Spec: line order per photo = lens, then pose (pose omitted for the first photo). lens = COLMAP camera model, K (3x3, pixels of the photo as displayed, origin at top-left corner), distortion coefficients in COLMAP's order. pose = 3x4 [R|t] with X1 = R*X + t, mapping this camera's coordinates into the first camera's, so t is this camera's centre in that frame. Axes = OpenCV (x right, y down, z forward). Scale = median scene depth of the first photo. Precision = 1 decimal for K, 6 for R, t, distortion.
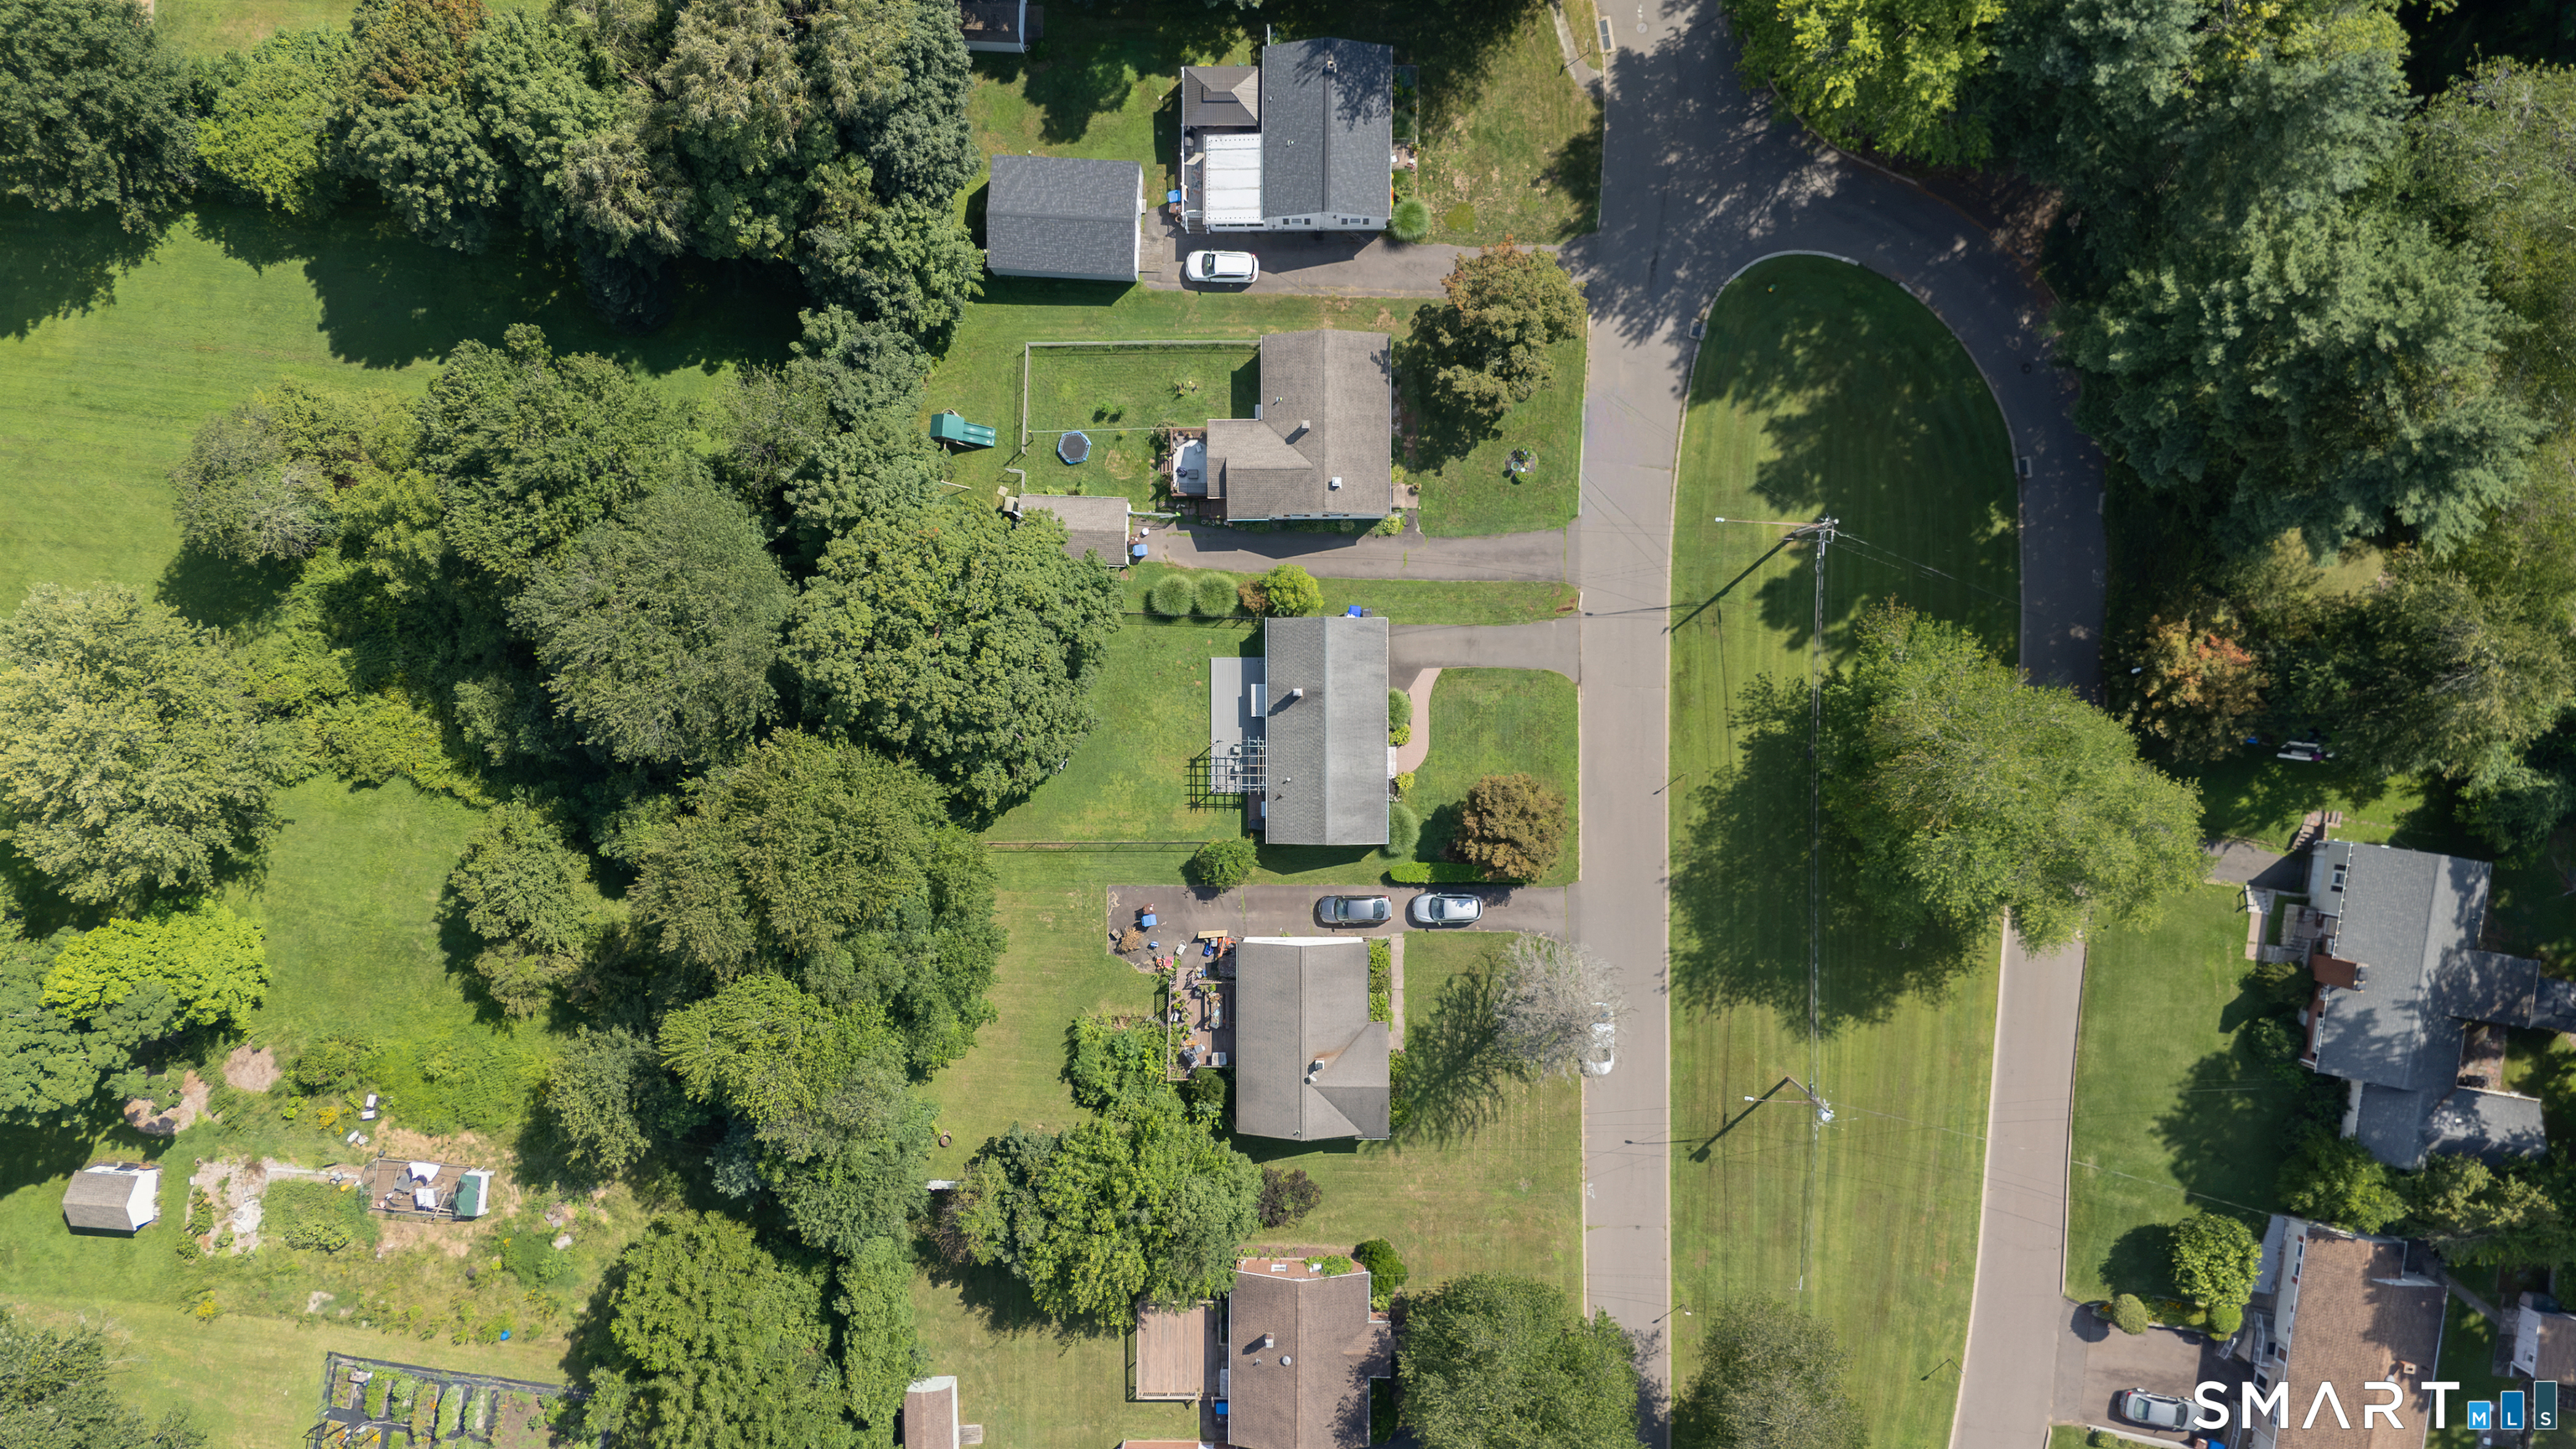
lens RADIAL K [[1984.0, 0, 1288.0], [0, 1984.0, 724.5], [0, 0, 1]] dist [0.056535, -0.082624]
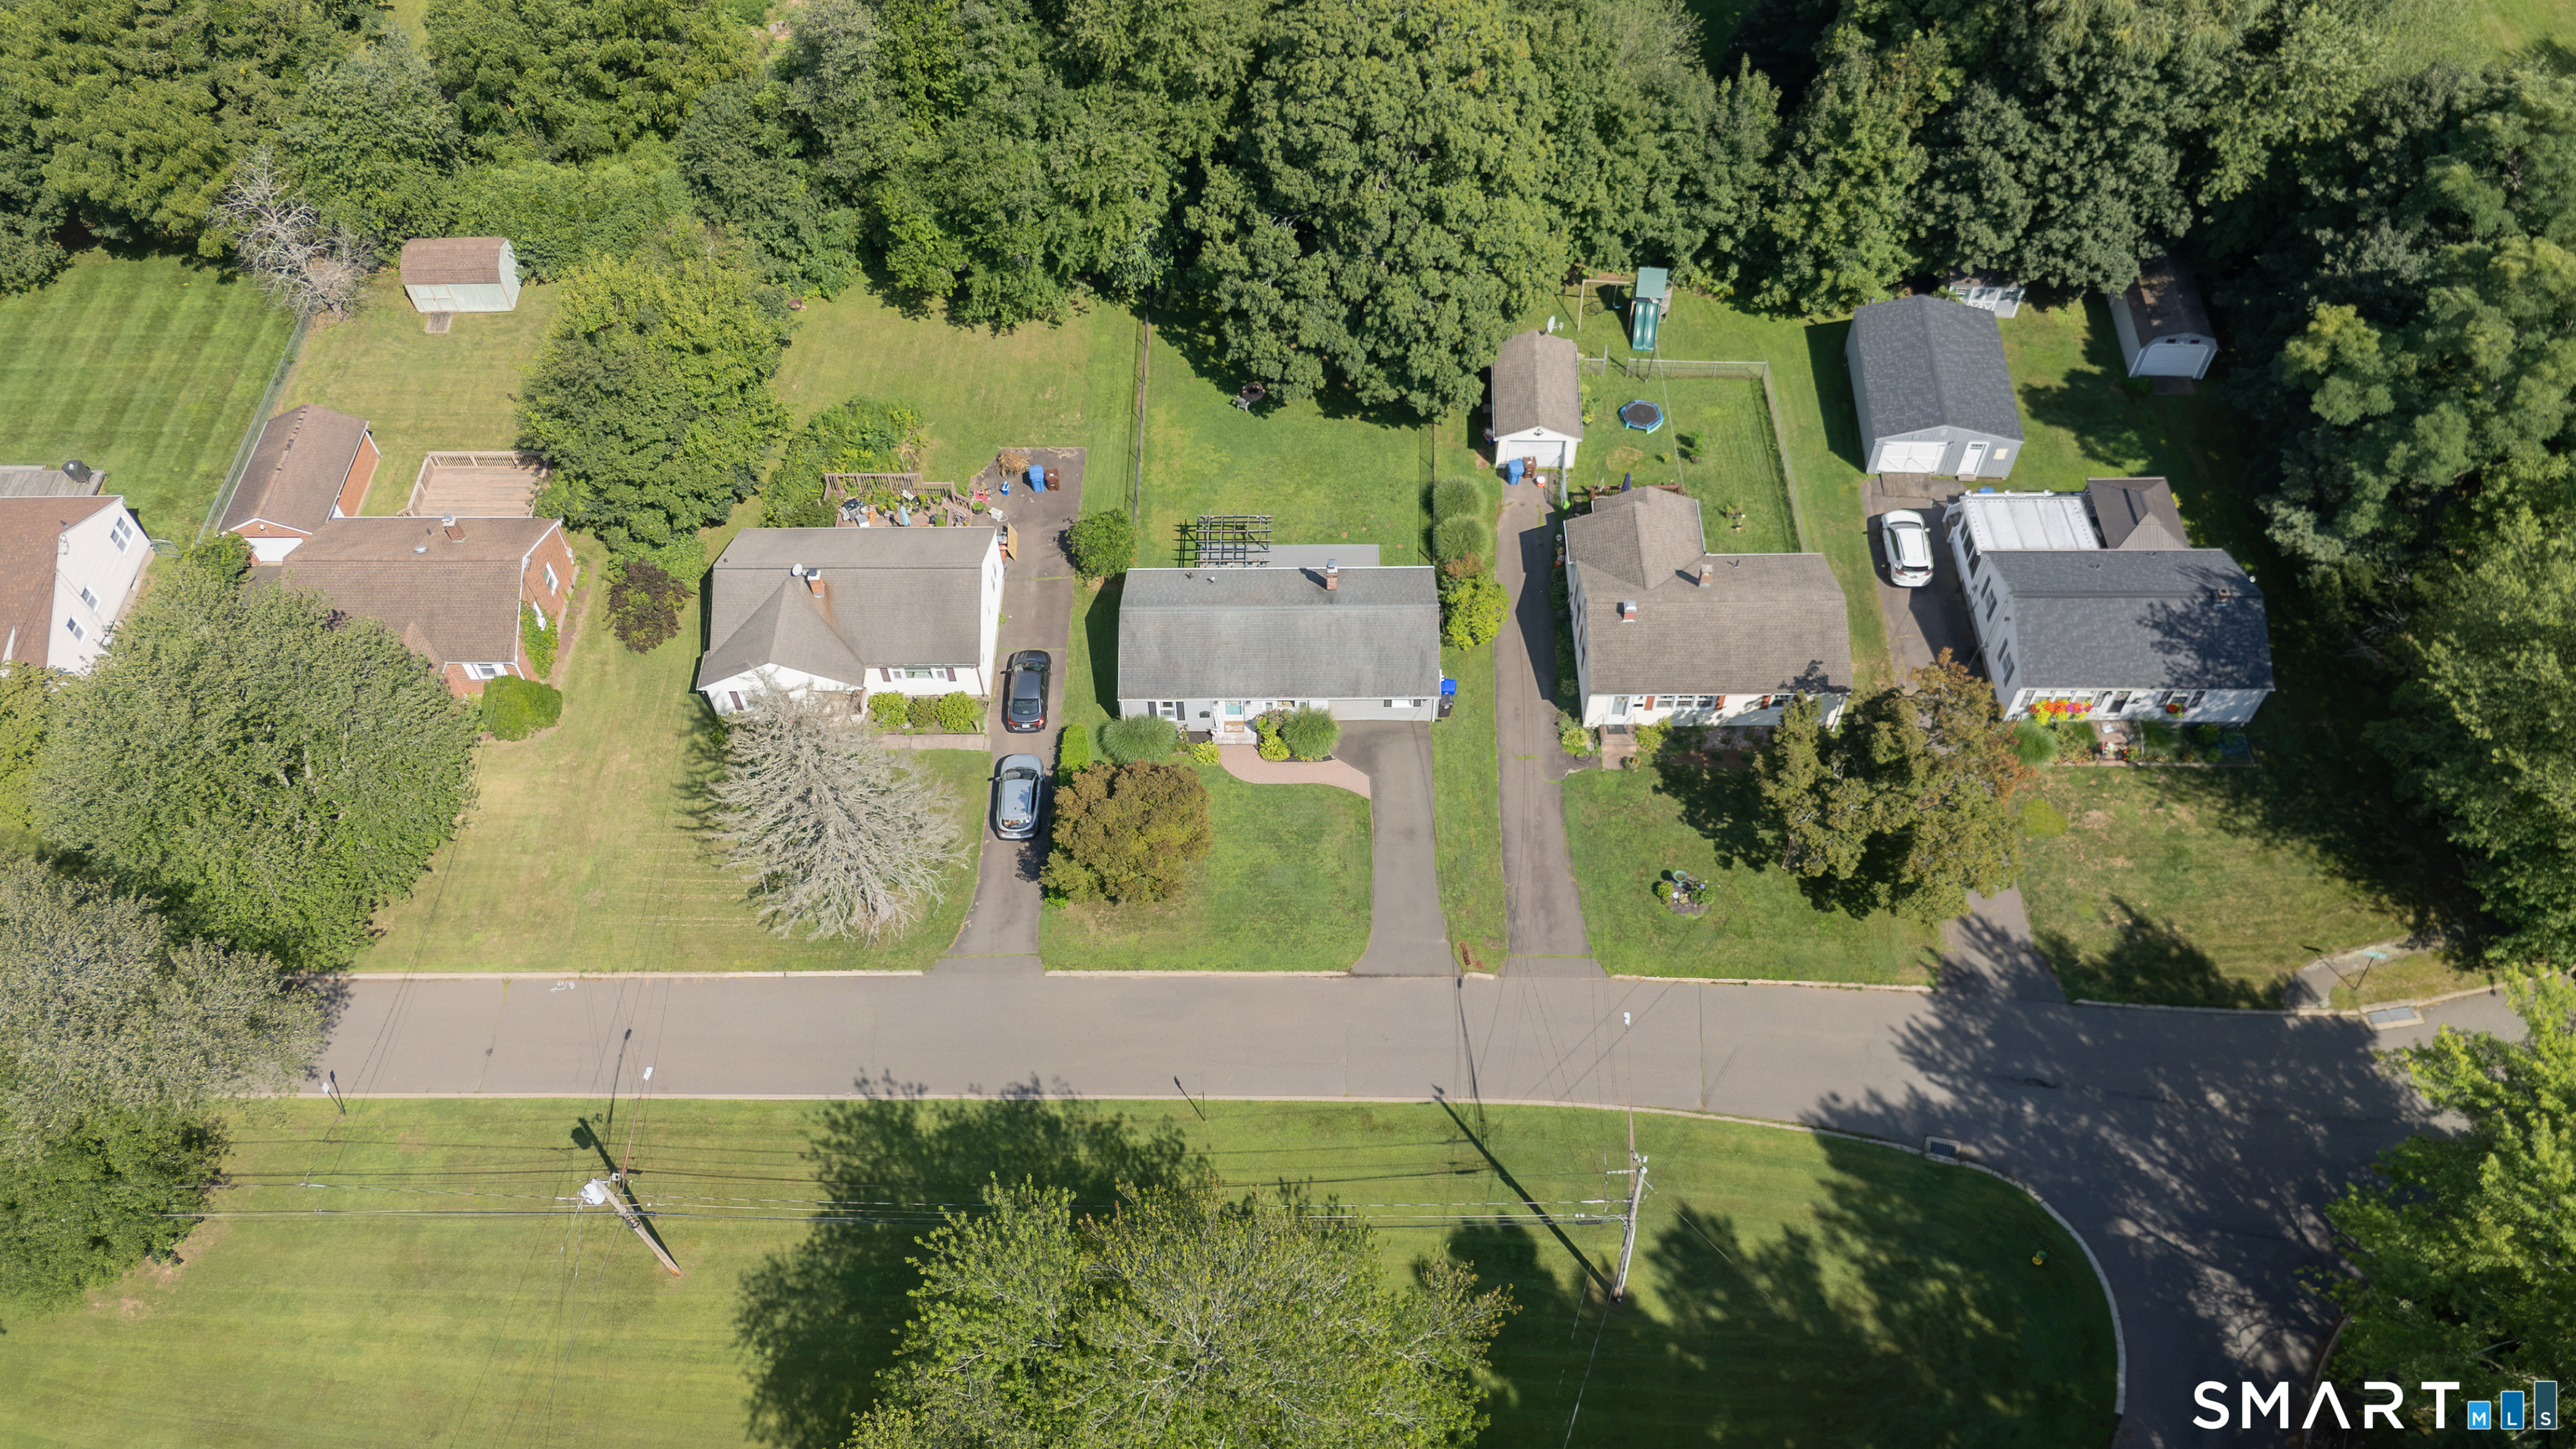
lens RADIAL K [[1984.0, 0, 1288.0], [0, 1984.0, 724.5], [0, 0, 1]] dist [0.056535, -0.082624]
pose [[-0.004368, 0.815561, -0.578654, 0.454643], [-0.999727, 0.009732, 0.021264, -0.014519], [0.022973, 0.578589, 0.815296, 0.428648]]
